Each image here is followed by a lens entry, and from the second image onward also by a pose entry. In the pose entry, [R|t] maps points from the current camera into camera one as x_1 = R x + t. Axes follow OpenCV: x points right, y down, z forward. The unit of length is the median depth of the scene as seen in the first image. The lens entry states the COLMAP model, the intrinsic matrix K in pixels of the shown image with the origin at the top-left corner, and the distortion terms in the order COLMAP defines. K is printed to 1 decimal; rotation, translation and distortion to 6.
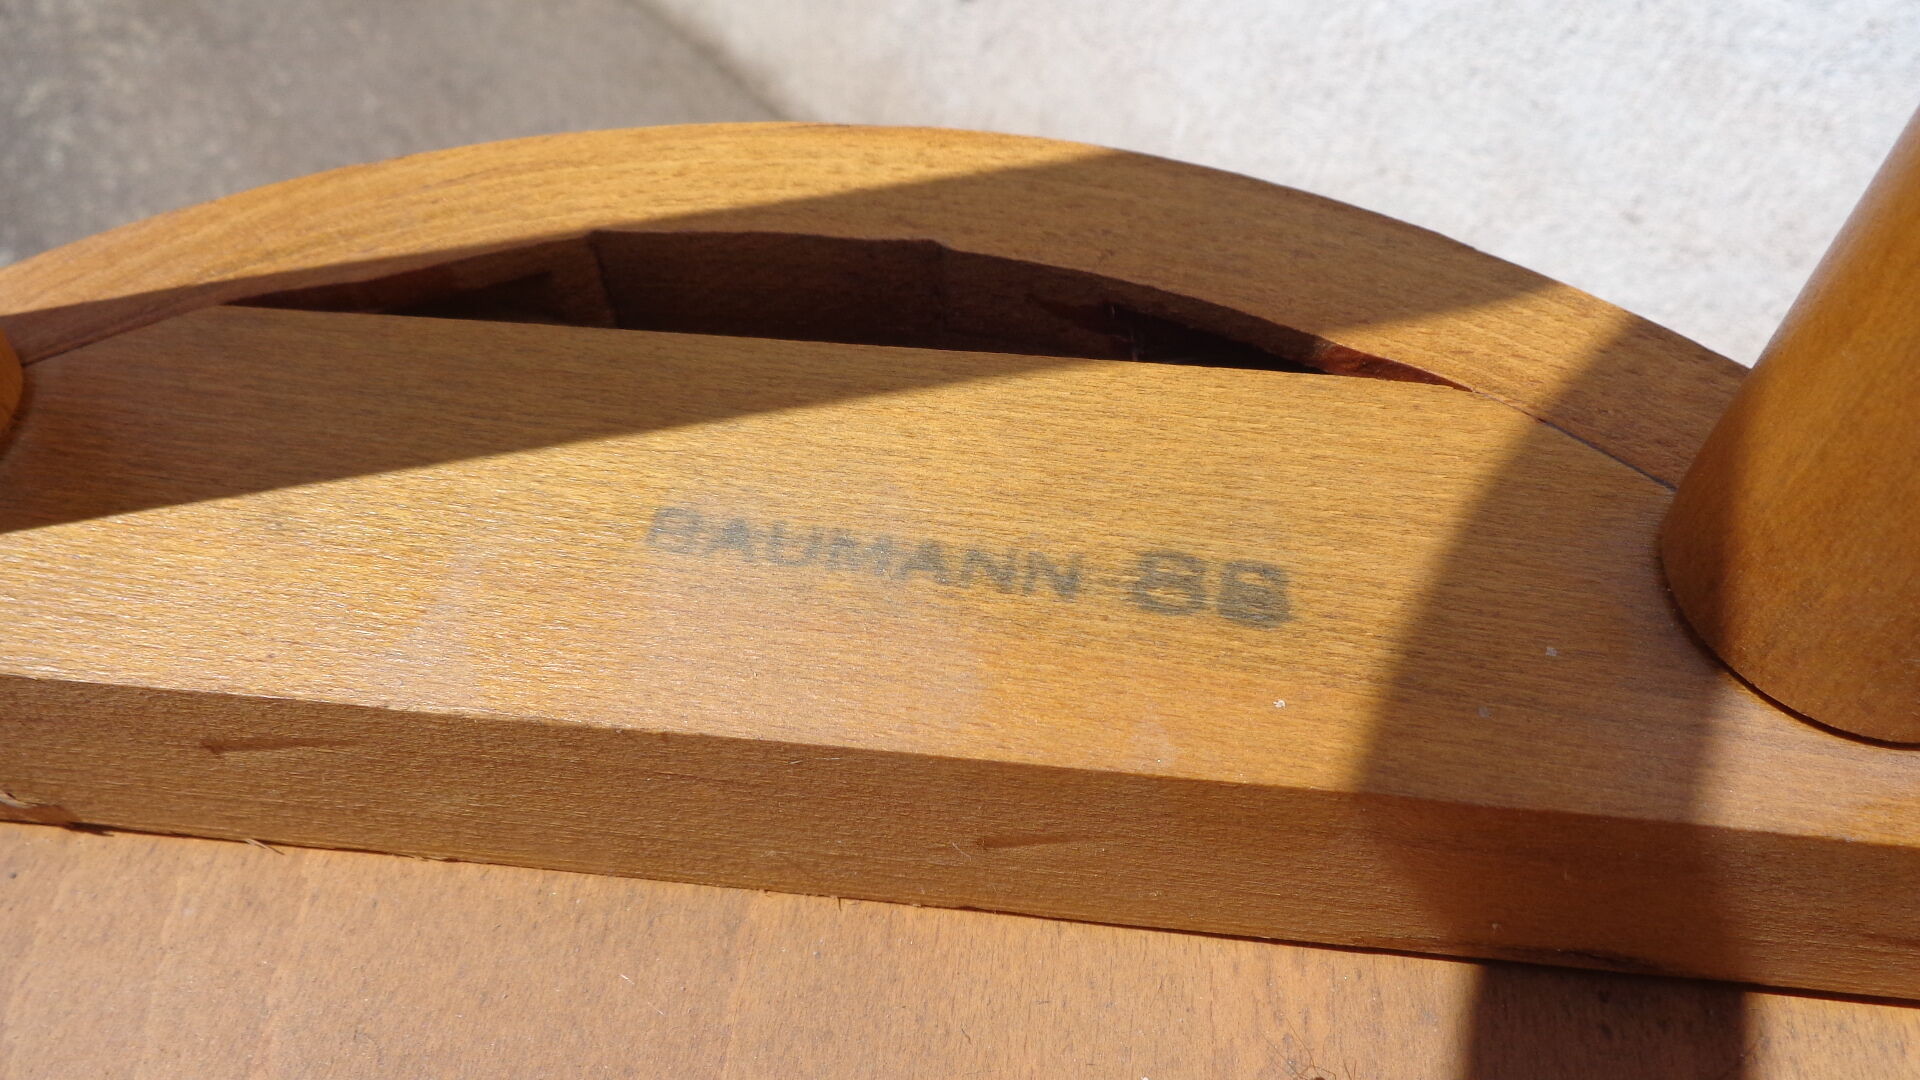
lens RADIAL K [[1426.4, 0, 963.8], [0, 1426.4, 538.5], [0, 0, 1]] dist [-0.018578, 0.011031]
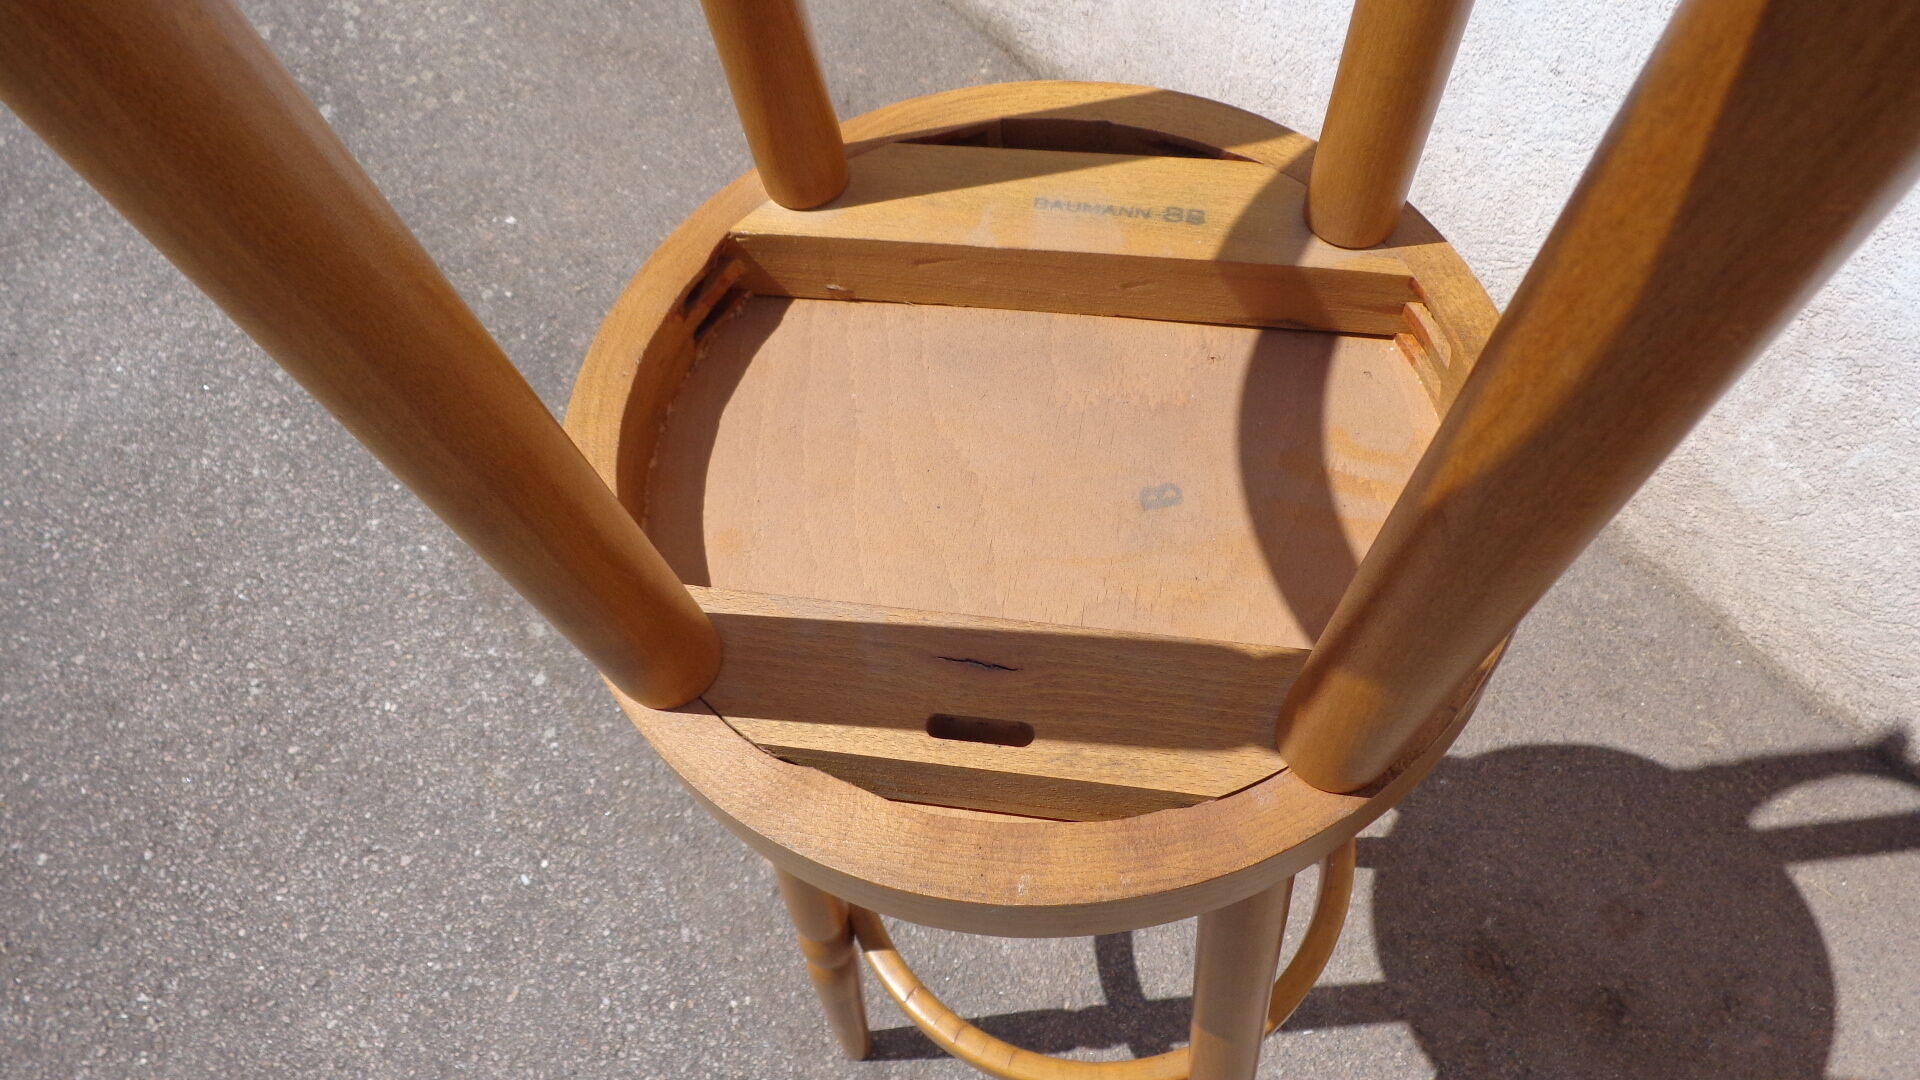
lens RADIAL K [[1426.4, 0, 944.0], [0, 1426.4, 541.4], [0, 0, 1]] dist [-0.018578, 0.011031]
pose [[0.997164, 0.009148, -0.074700, -0.164641], [-0.000692, 0.993657, 0.112450, 0.441564], [0.075255, -0.112080, 0.990846, -2.733511]]
